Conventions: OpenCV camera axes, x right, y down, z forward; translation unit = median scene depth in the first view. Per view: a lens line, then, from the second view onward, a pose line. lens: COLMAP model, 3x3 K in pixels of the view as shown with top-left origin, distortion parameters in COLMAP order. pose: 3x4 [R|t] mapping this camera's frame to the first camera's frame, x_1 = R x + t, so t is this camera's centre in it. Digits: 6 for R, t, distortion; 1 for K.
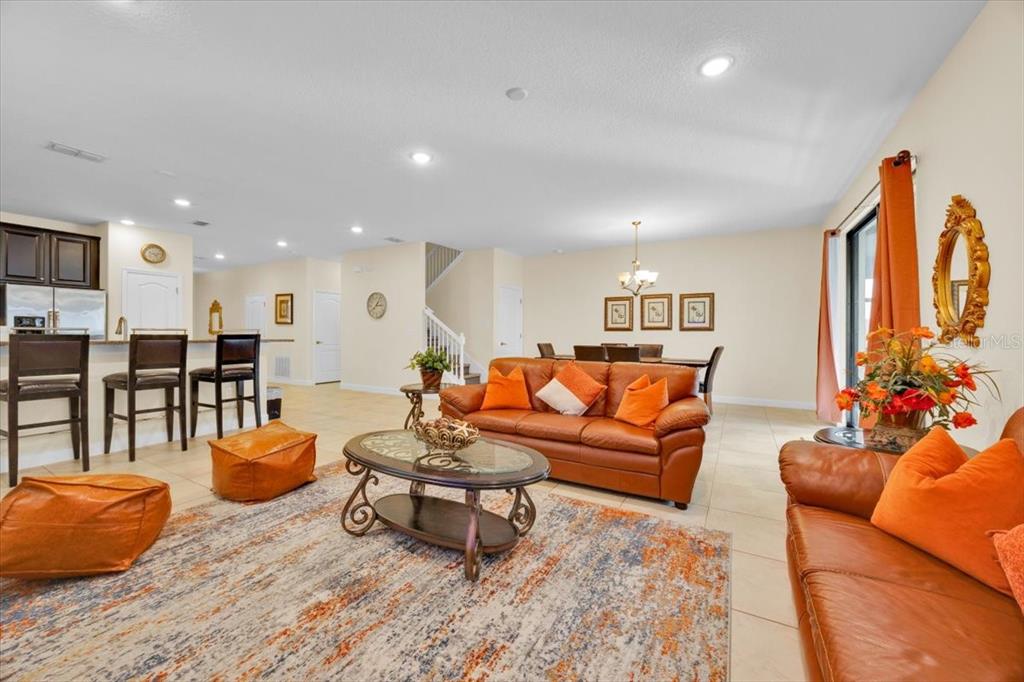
lens RADIAL K [[388.4, 0, 516.6], [0, 388.4, 334.6], [0, 0, 1]] dist [-0.002782, -0.000826]
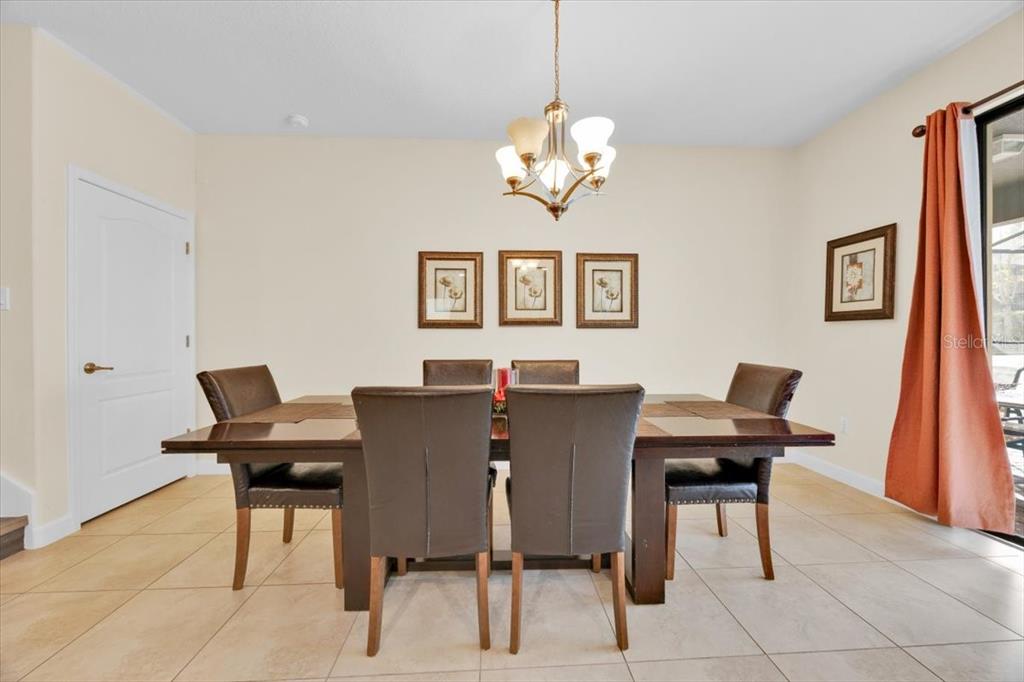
lens RADIAL K [[388.4, 0, 515.6], [0, 388.4, 339.9], [0, 0, 1]] dist [-0.002782, -0.000826]
pose [[0.842425, -0.010684, 0.538707, 0.180399], [0.004754, 0.999912, 0.012398, -0.001656], [-0.538792, -0.007883, 0.842402, 1.255461]]
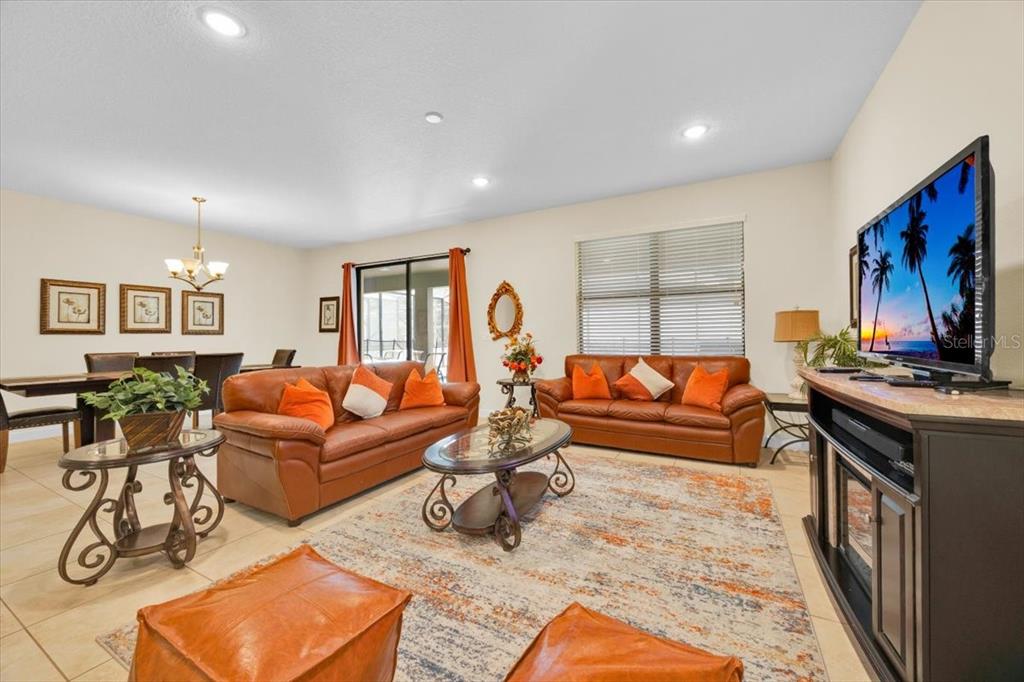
lens RADIAL K [[388.4, 0, 511.5], [0, 388.4, 337.2], [0, 0, 1]] dist [-0.002782, -0.000826]
pose [[-0.016970, -0.003271, 0.999851, -0.839593], [0.006135, 0.999975, 0.003376, -0.004708], [-0.999837, 0.006192, -0.016949, 0.621564]]
